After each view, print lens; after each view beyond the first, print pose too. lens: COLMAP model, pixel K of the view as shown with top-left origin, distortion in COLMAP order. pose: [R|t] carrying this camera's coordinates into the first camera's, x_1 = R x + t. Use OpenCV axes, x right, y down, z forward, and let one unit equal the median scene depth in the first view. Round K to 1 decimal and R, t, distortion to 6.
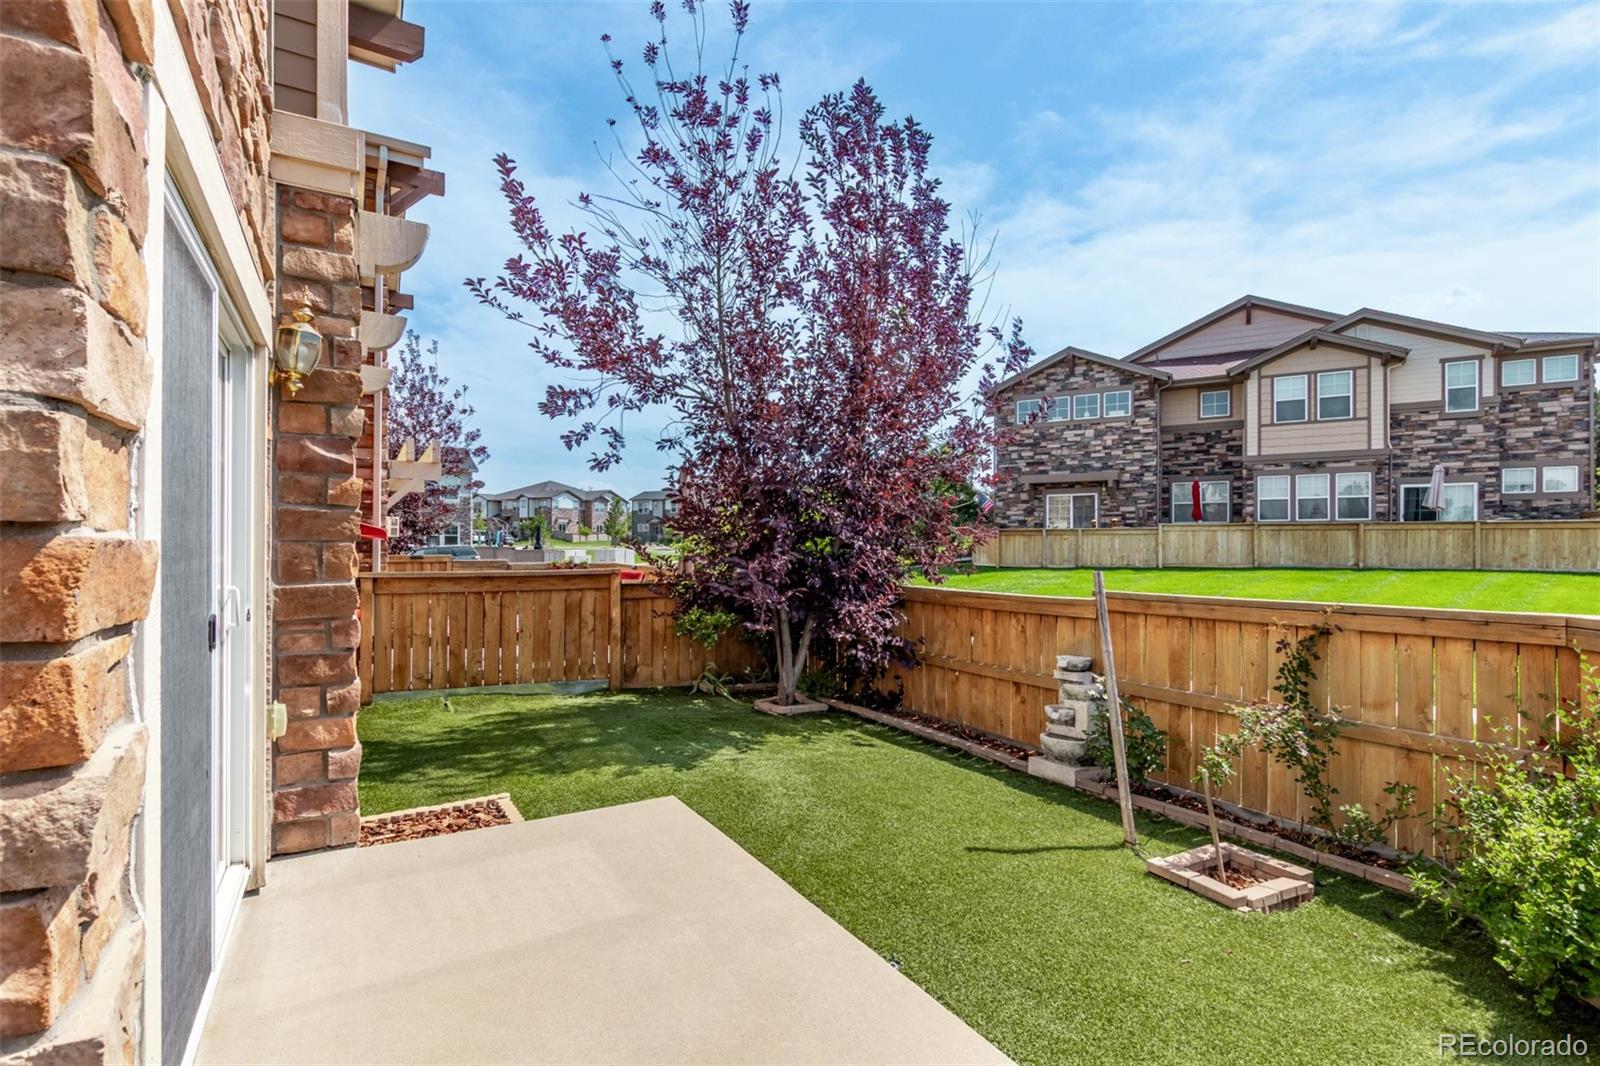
lens RADIAL K [[742.1, 0, 799.3], [0, 742.1, 537.9], [0, 0, 1]] dist [0.004167, -0.002876]
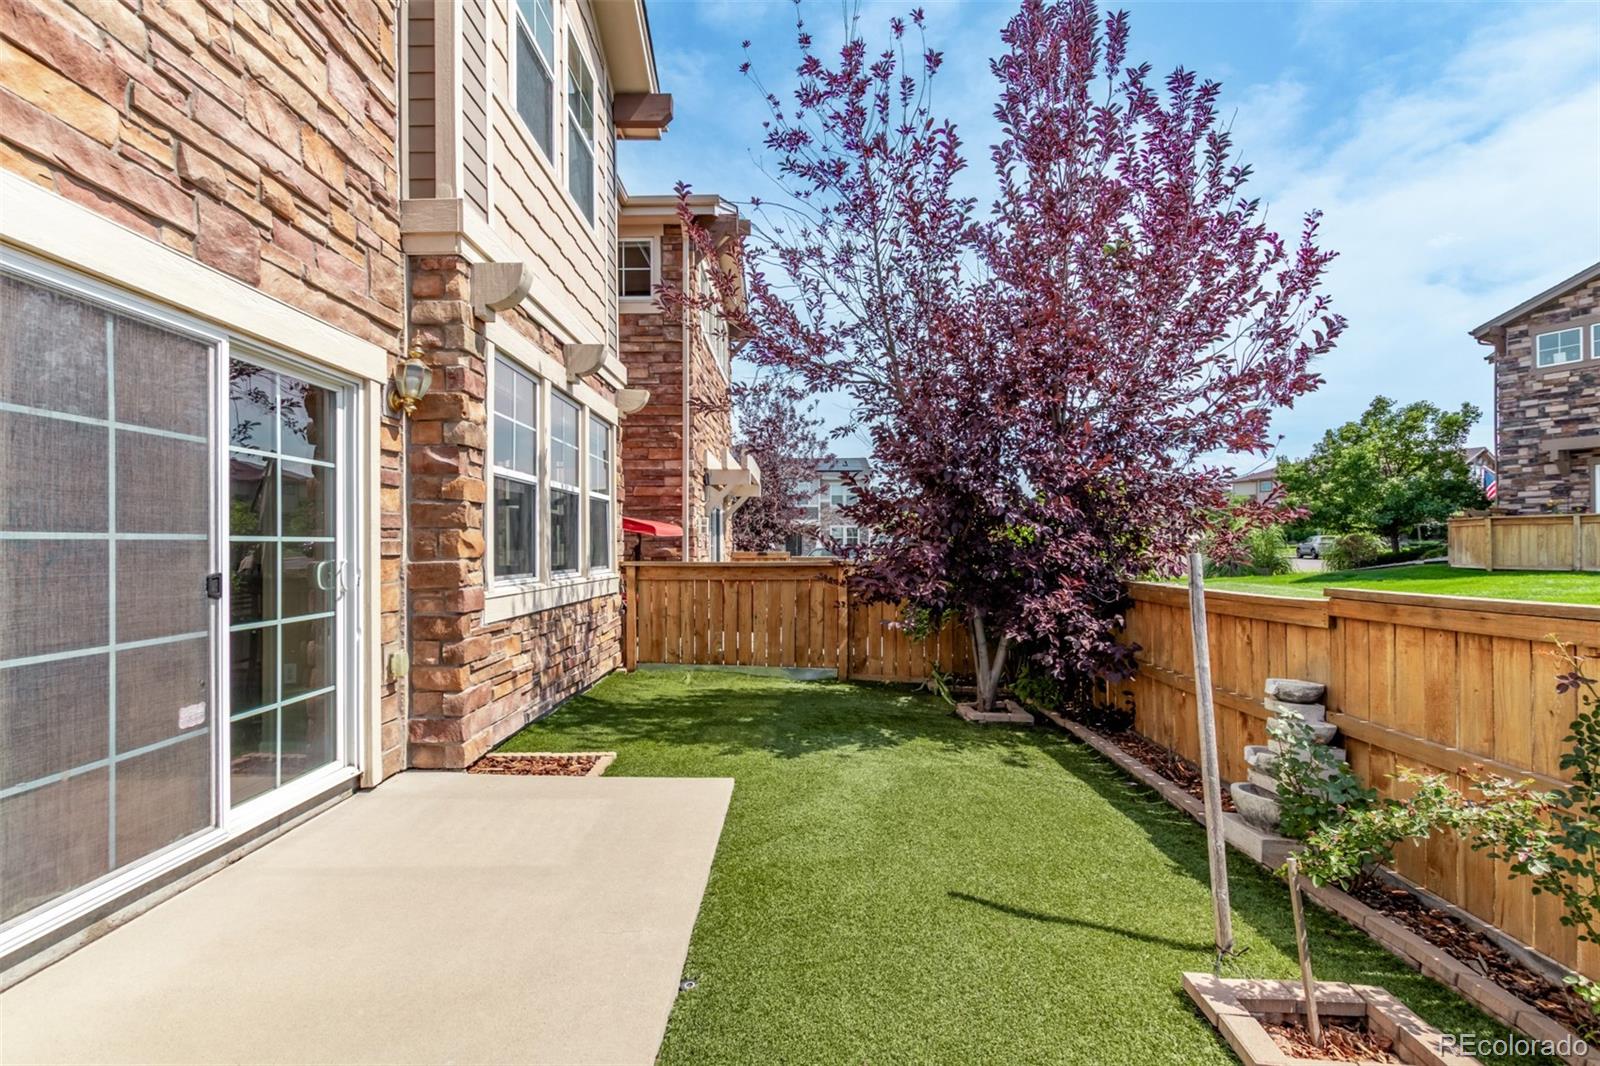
lens RADIAL K [[742.1, 0, 794.9], [0, 742.1, 539.6], [0, 0, 1]] dist [0.004167, -0.002876]
pose [[0.848086, -0.011668, -0.529731, 0.346142], [0.011358, 0.999928, -0.003841, 0.023019], [0.529737, -0.002759, 0.848157, 0.151762]]
